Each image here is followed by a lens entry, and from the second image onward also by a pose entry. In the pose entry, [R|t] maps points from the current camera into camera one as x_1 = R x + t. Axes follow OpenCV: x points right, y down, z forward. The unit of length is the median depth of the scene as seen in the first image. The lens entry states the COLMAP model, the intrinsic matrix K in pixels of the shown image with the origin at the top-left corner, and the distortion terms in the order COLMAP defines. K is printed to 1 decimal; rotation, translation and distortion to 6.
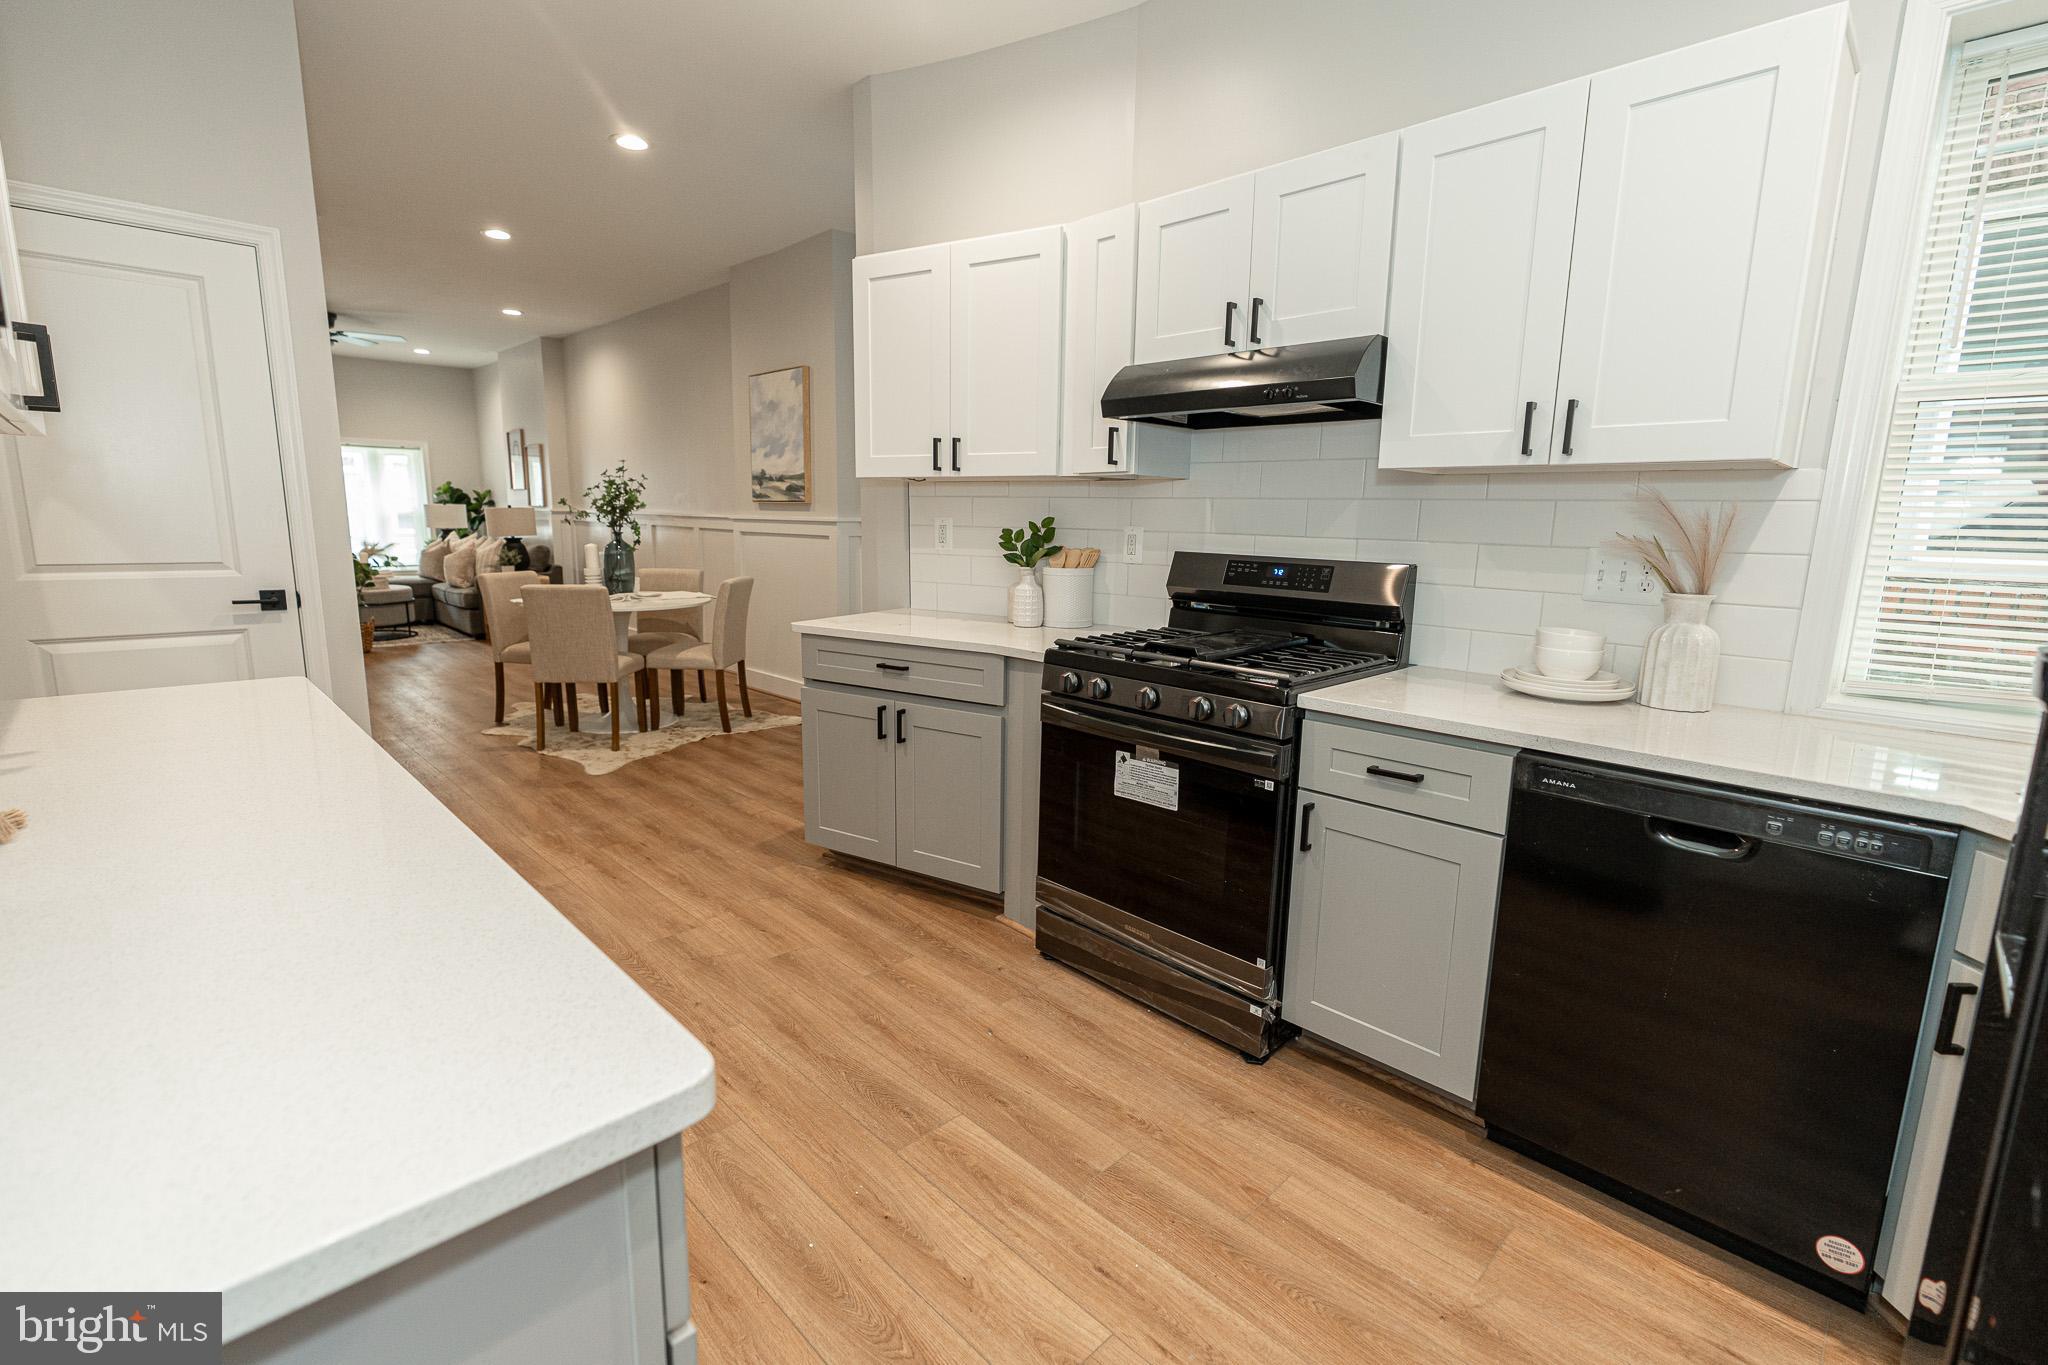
lens RADIAL K [[912.7, 0, 1028.6], [0, 912.7, 679.5], [0, 0, 1]] dist [-0.002275, 0.000945]
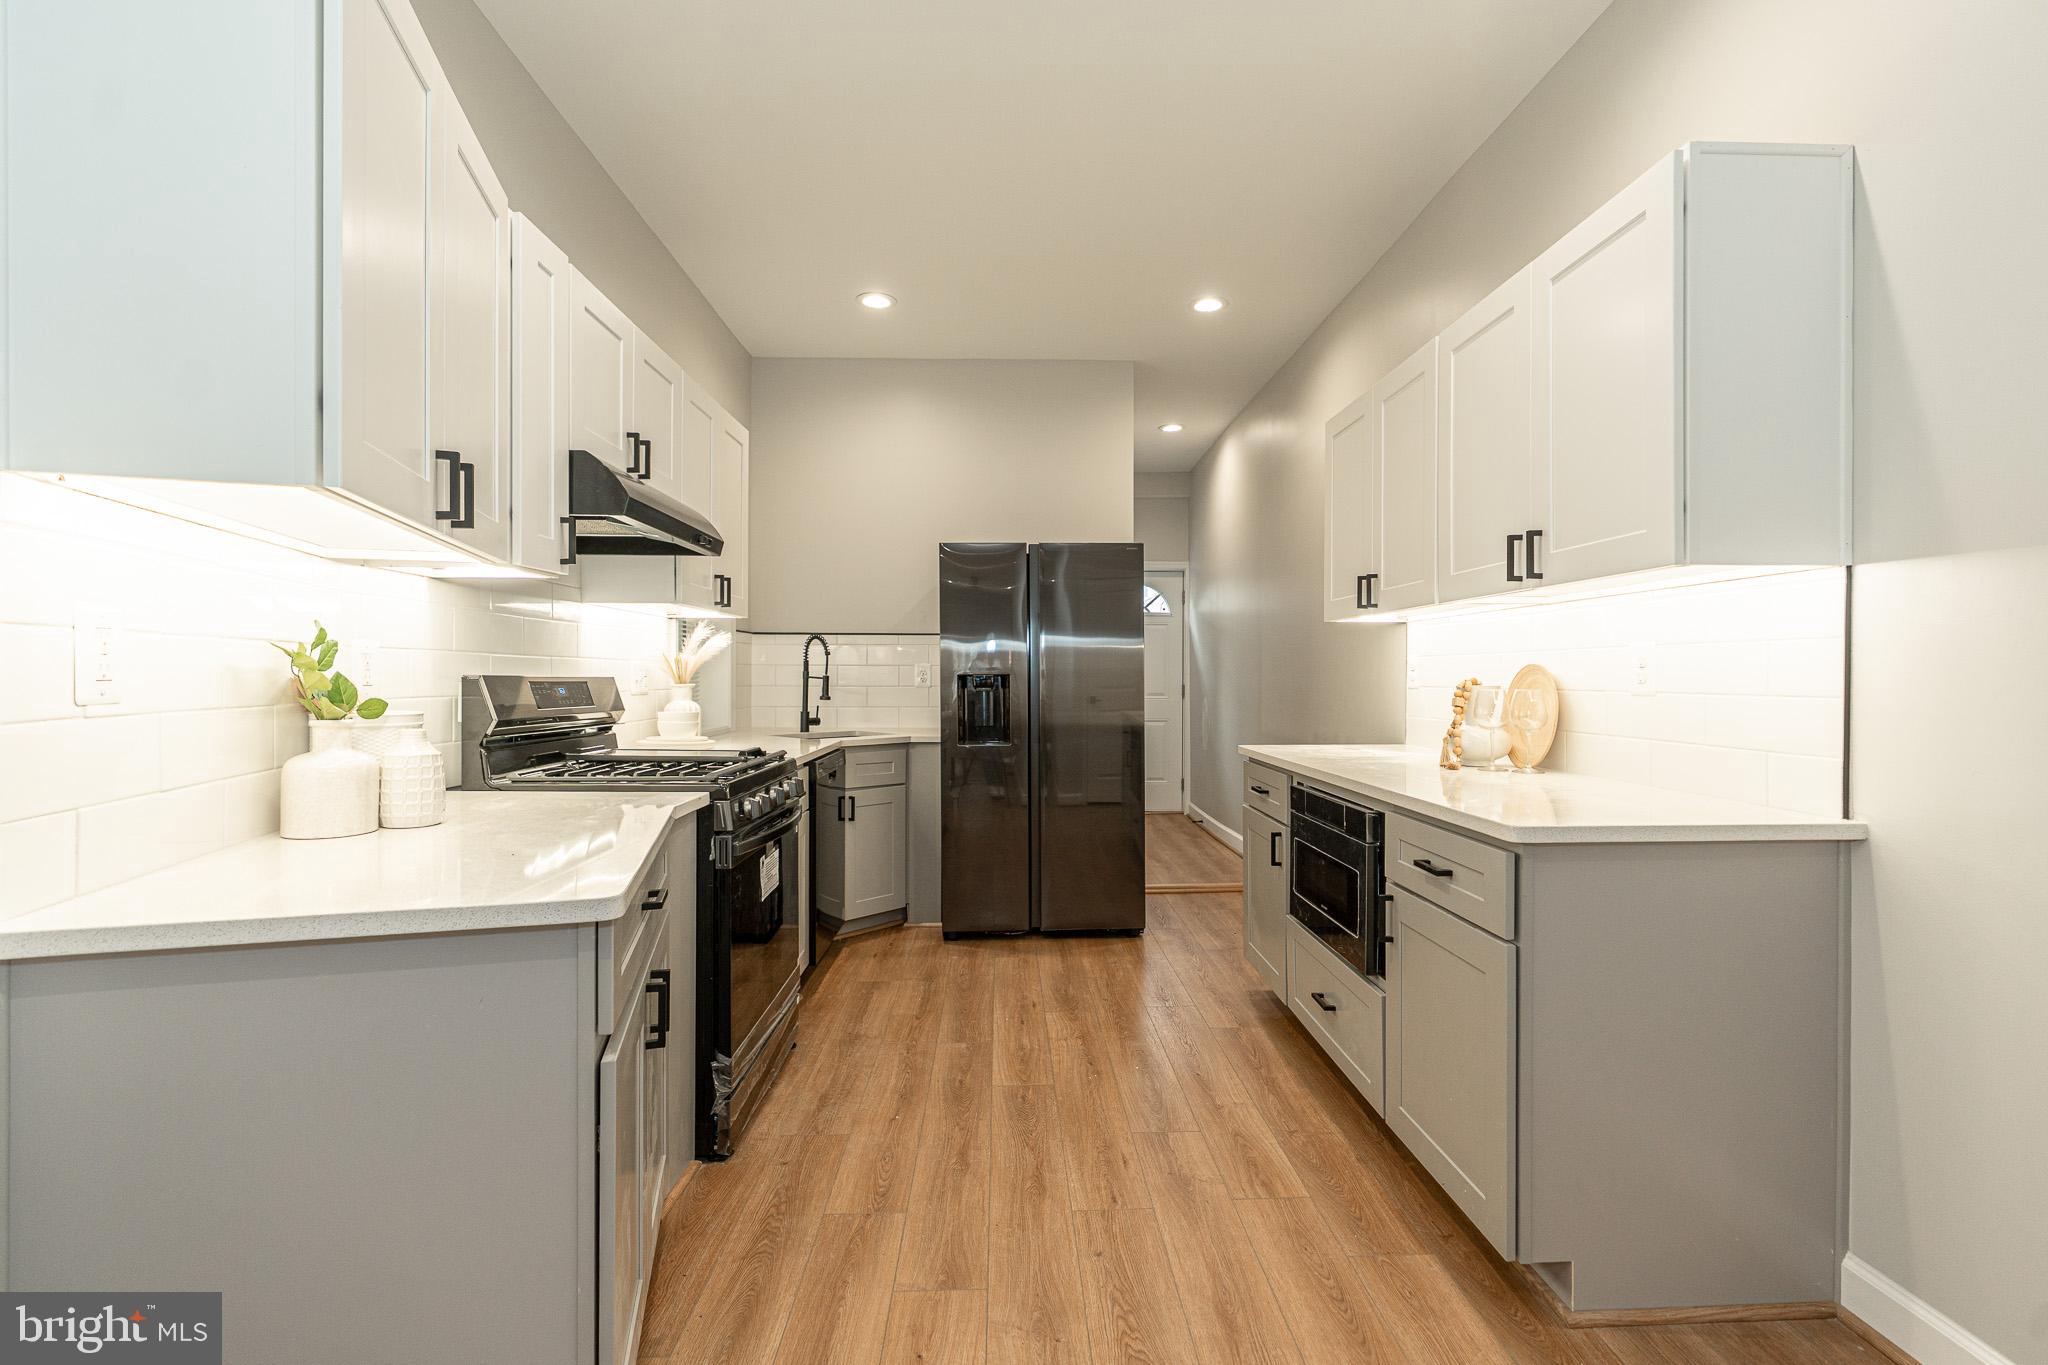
lens RADIAL K [[921.3, 0, 1033.1], [0, 921.3, 680.3], [0, 0, 1]] dist [-0.001595, 0.000562]
pose [[-0.734647, -0.024017, 0.678024, -0.574726], [0.102161, 0.984062, 0.145550, -0.166756], [-0.670713, 0.176196, -0.720485, 1.035889]]
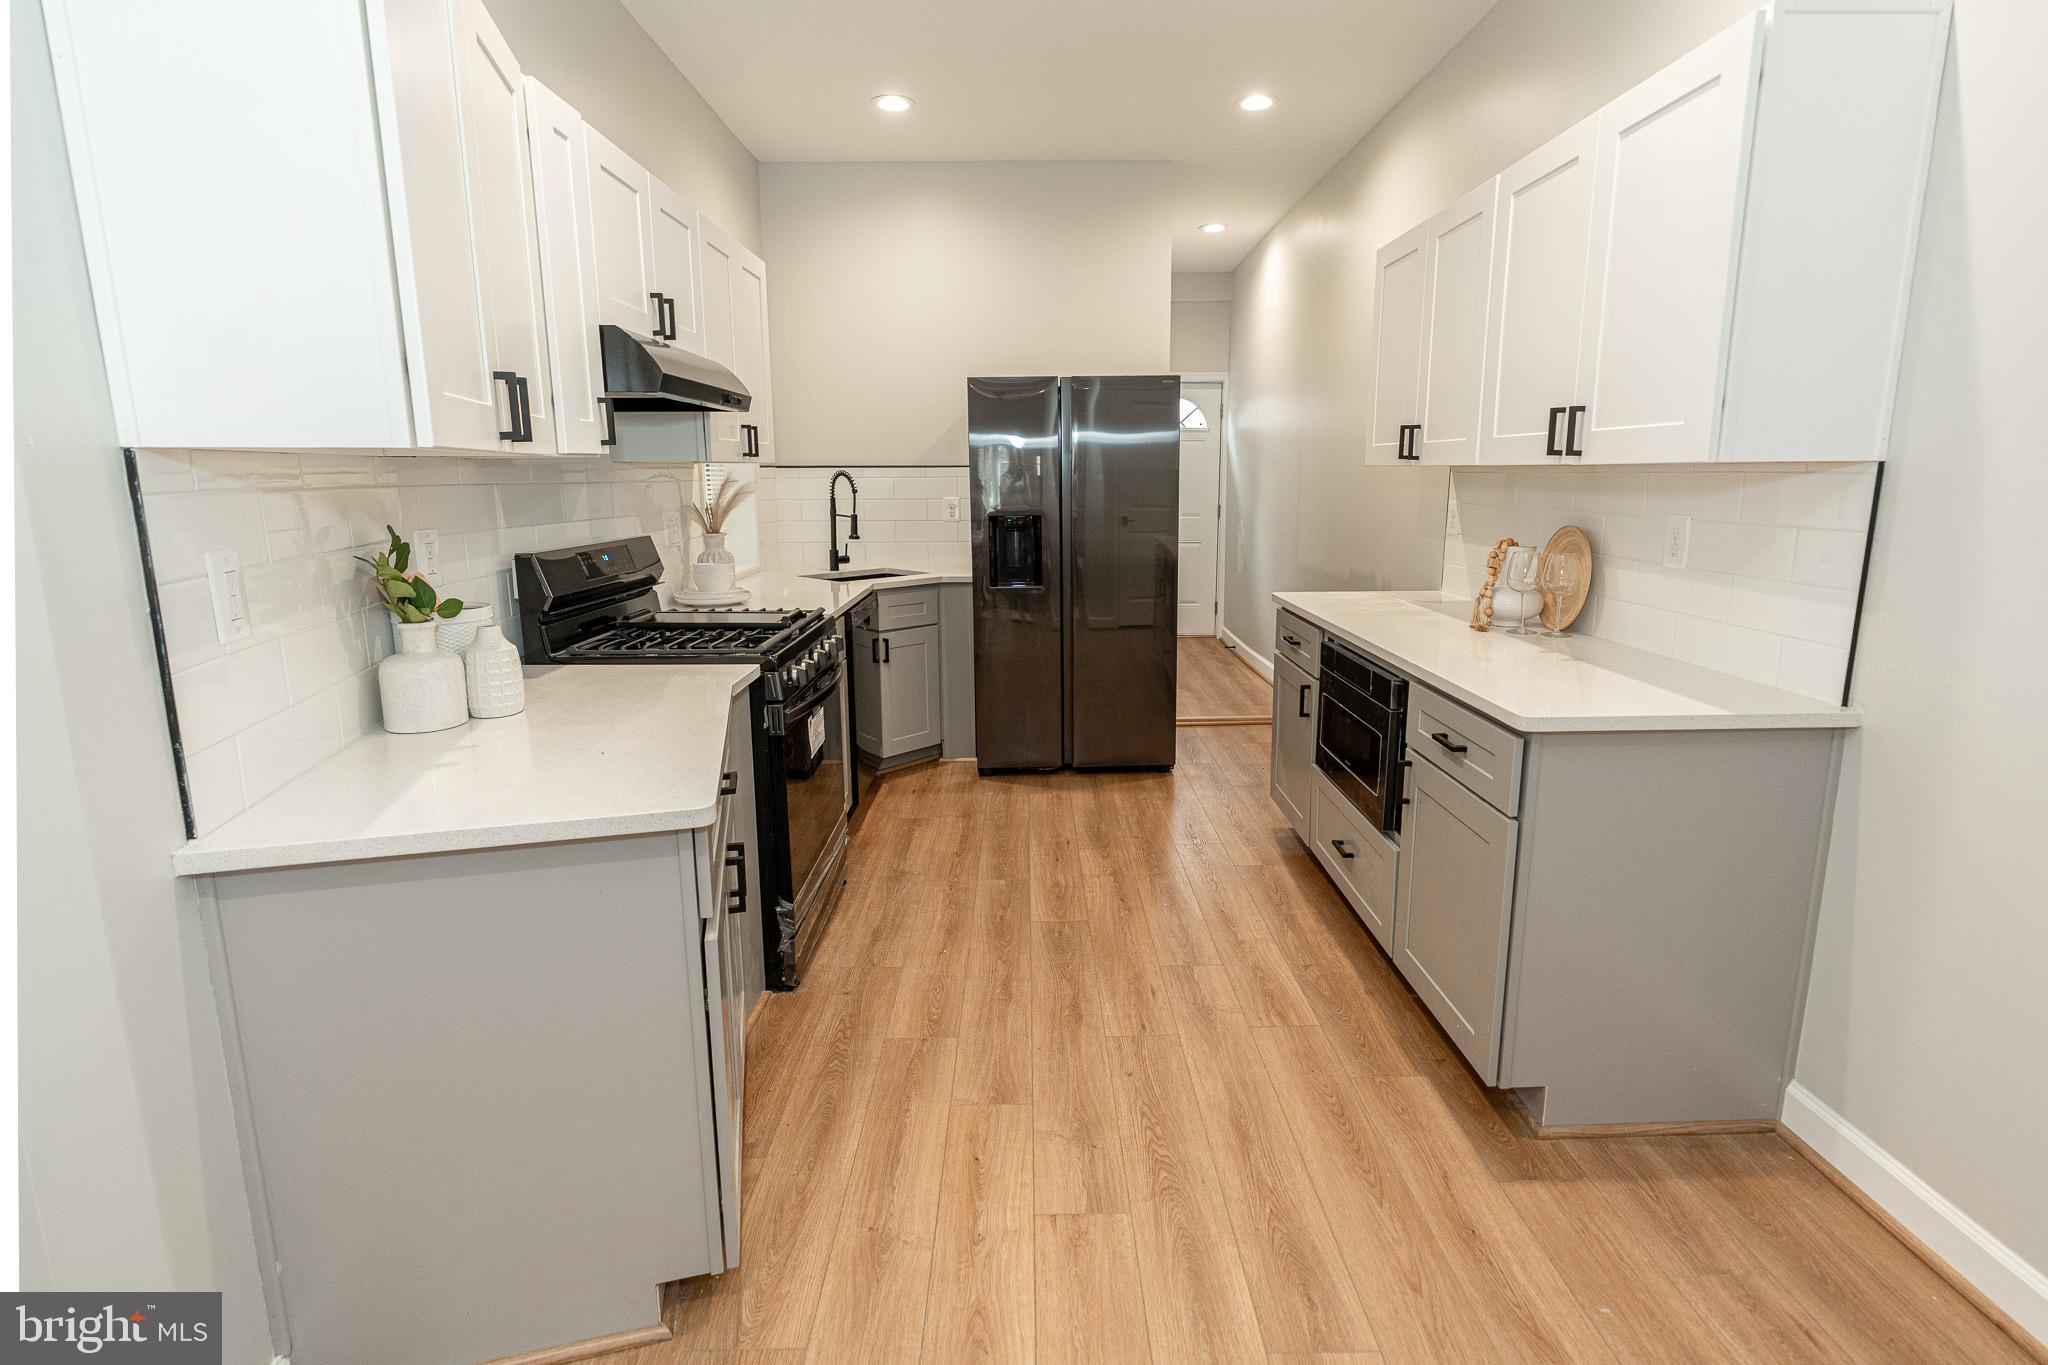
lens RADIAL K [[966.9, 0, 1043.2], [0, 966.9, 646.2], [0, 0, 1]] dist [-0.001263, 0.000266]
pose [[-0.723143, -0.138626, 0.676644, -0.599013], [0.110435, 0.943843, 0.311392, -0.228283], [-0.681813, 0.299906, -0.667224, 1.063079]]
